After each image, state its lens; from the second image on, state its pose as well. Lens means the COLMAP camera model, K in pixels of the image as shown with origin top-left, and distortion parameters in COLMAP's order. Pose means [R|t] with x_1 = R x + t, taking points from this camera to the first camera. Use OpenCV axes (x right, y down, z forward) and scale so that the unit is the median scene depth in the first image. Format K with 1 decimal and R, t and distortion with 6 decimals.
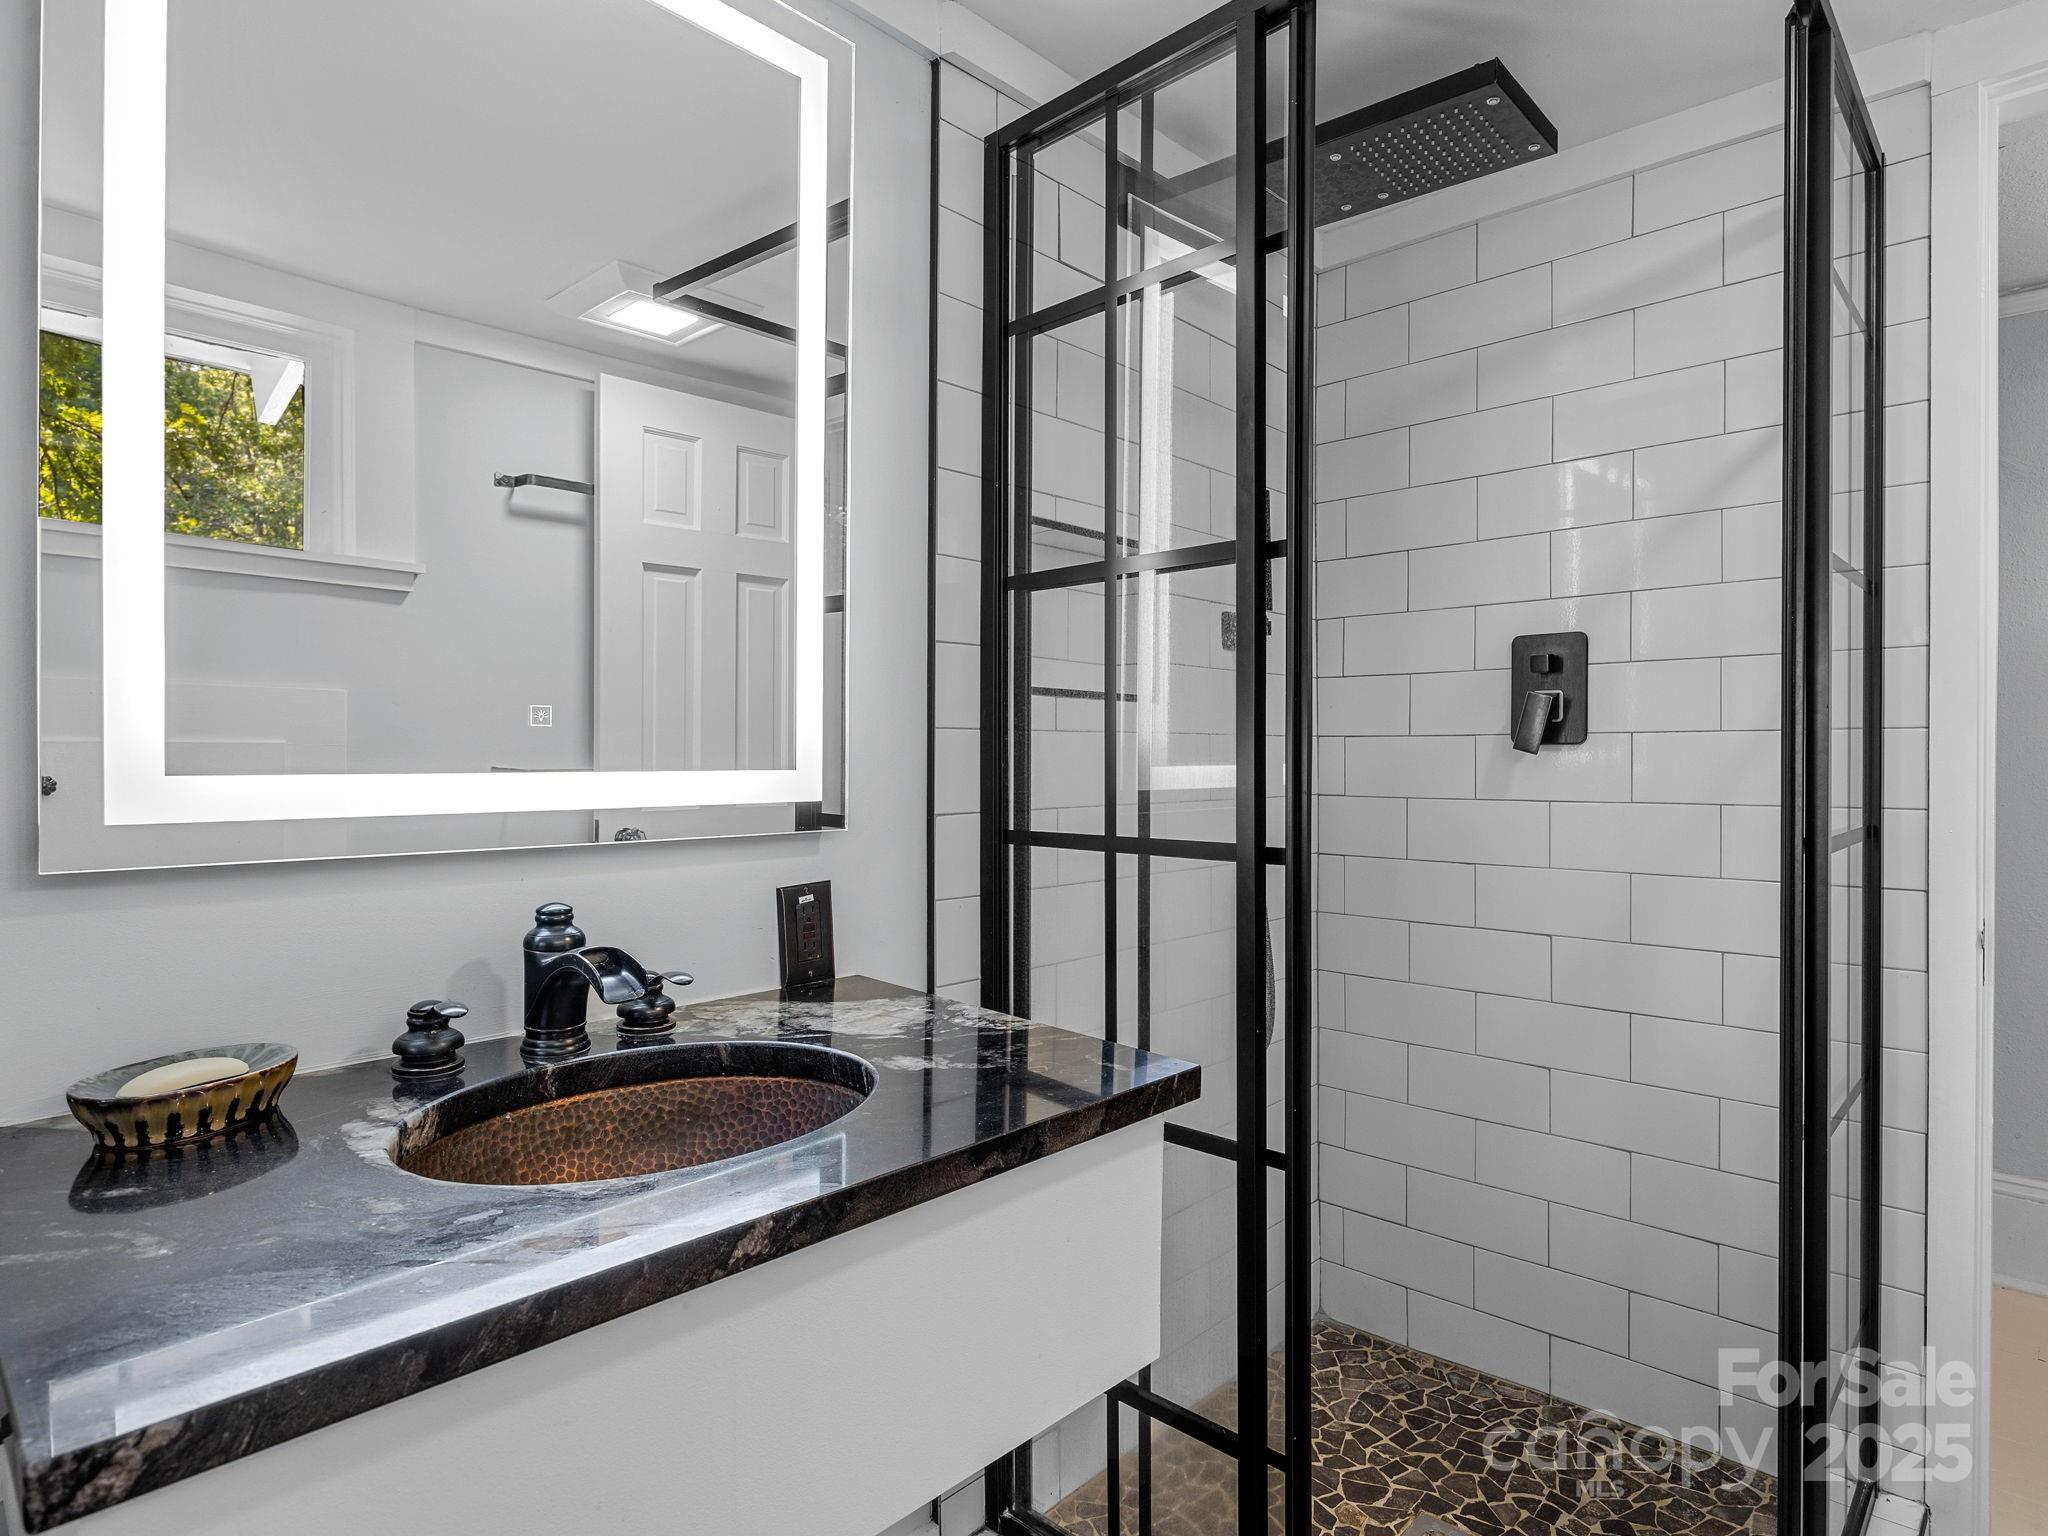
lens RADIAL K [[1140.3, 0, 1056.5], [0, 1140.3, 753.2], [0, 0, 1]] dist [0.002151, 0.000645]
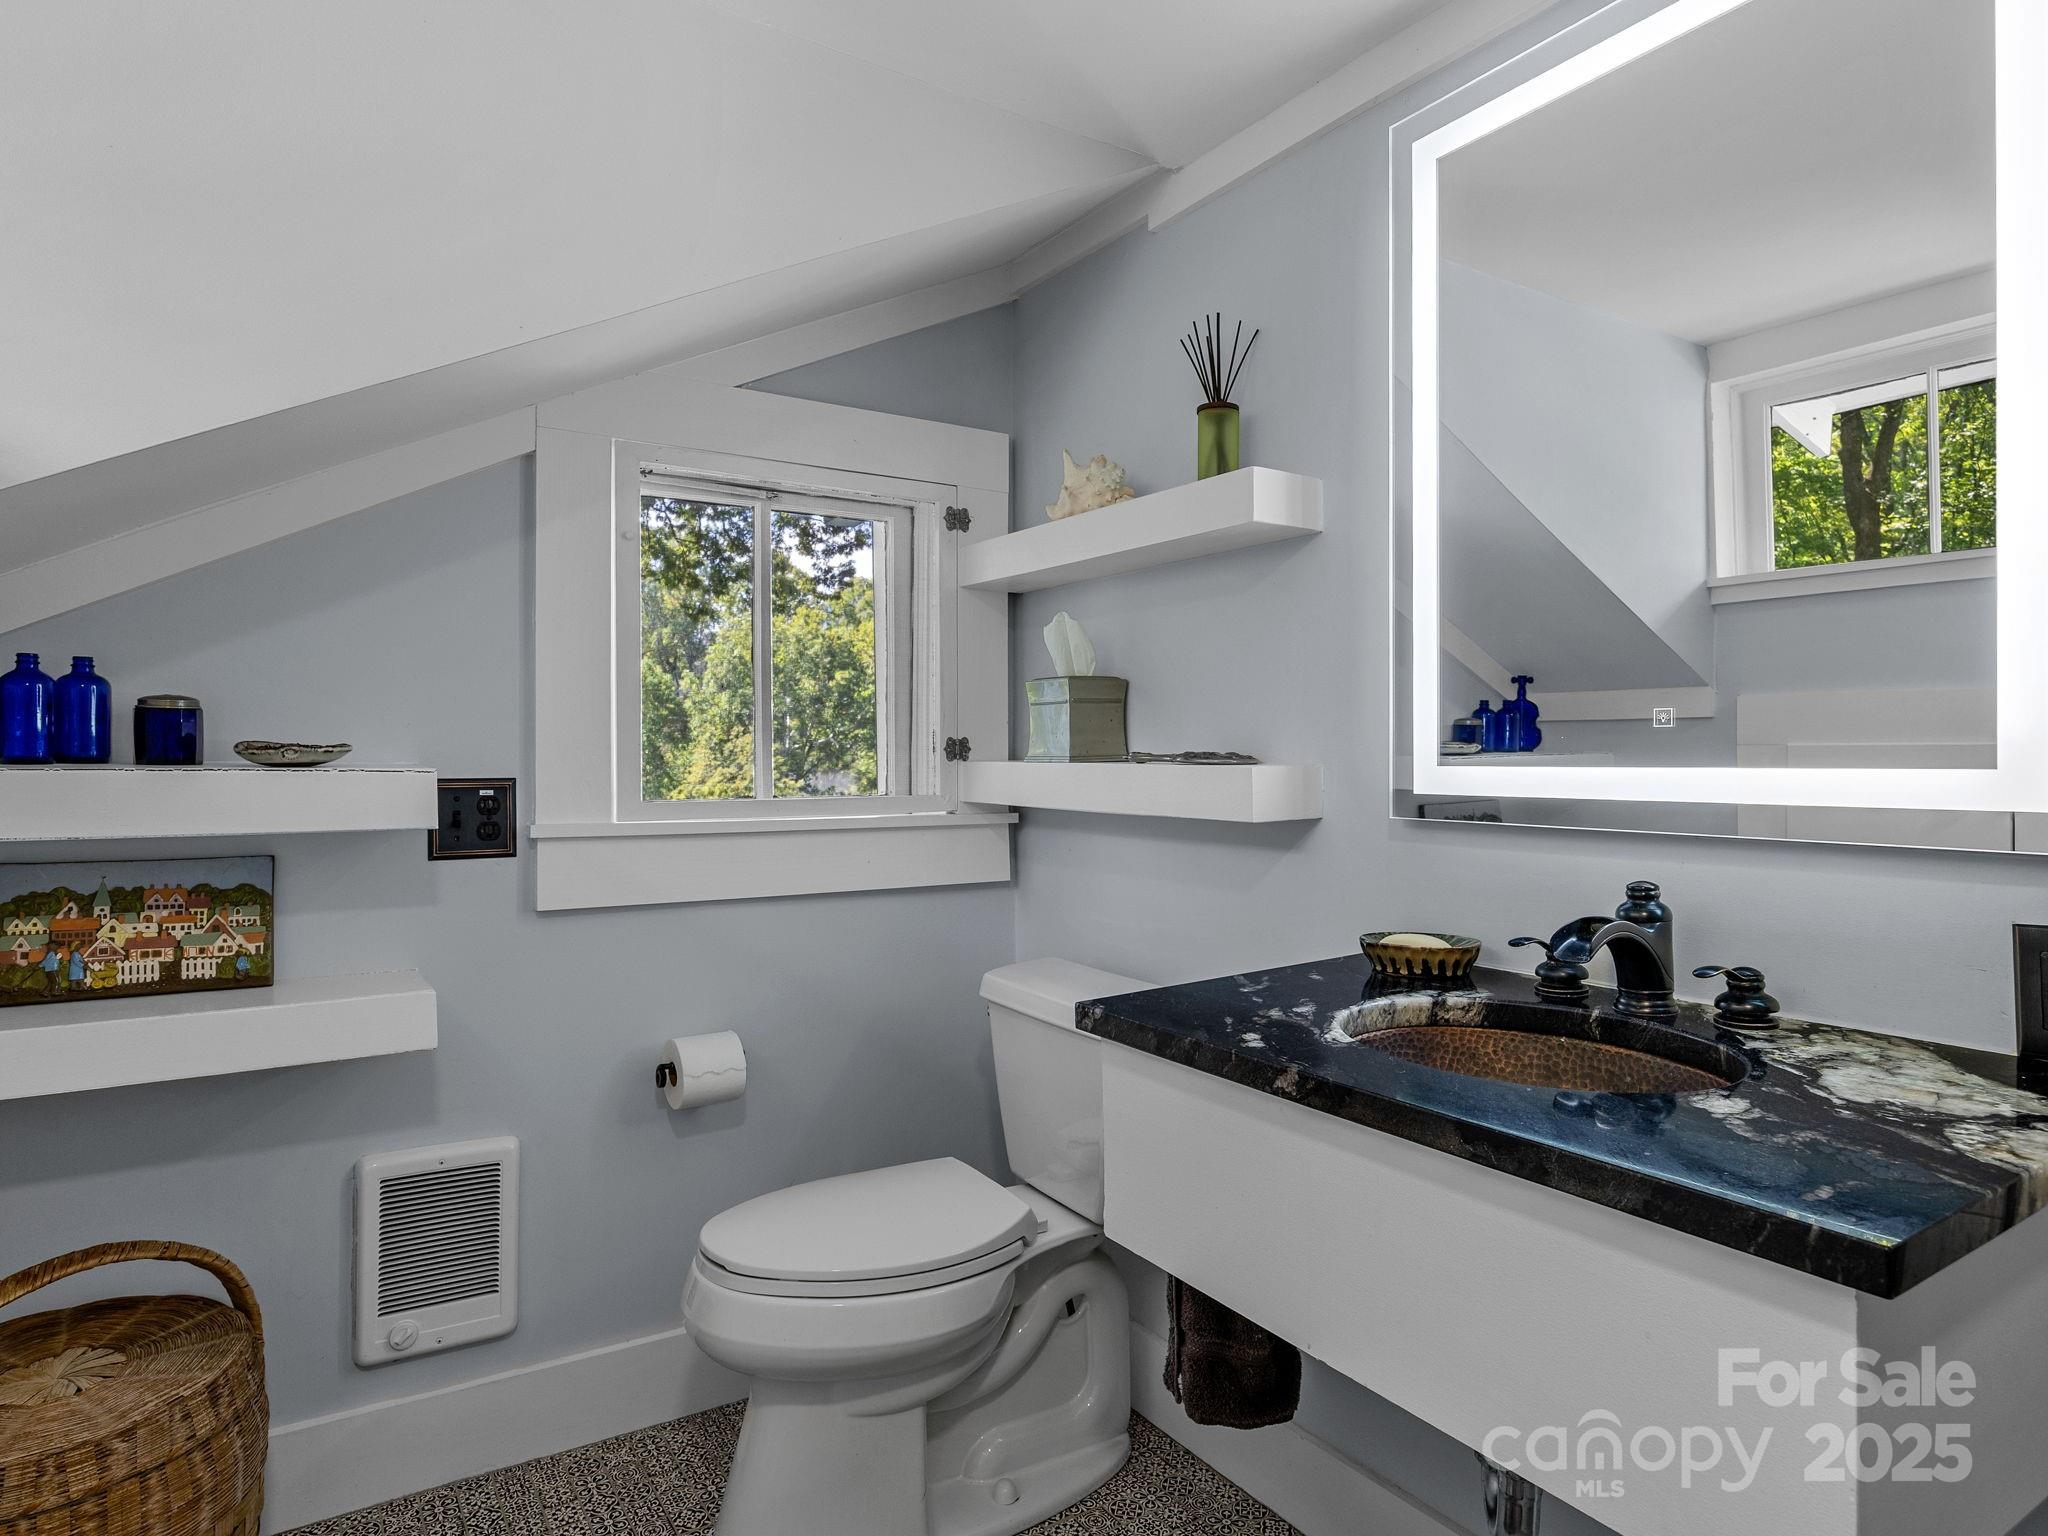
lens RADIAL K [[1140.3, 0, 1056.5], [0, 1140.3, 753.2], [0, 0, 1]] dist [0.002151, 0.000645]
pose [[-0.213103, -0.004073, -0.977021, 0.866726], [-0.002046, 0.999991, -0.003722, 0.009350], [0.977028, 0.001206, -0.213110, 0.724400]]
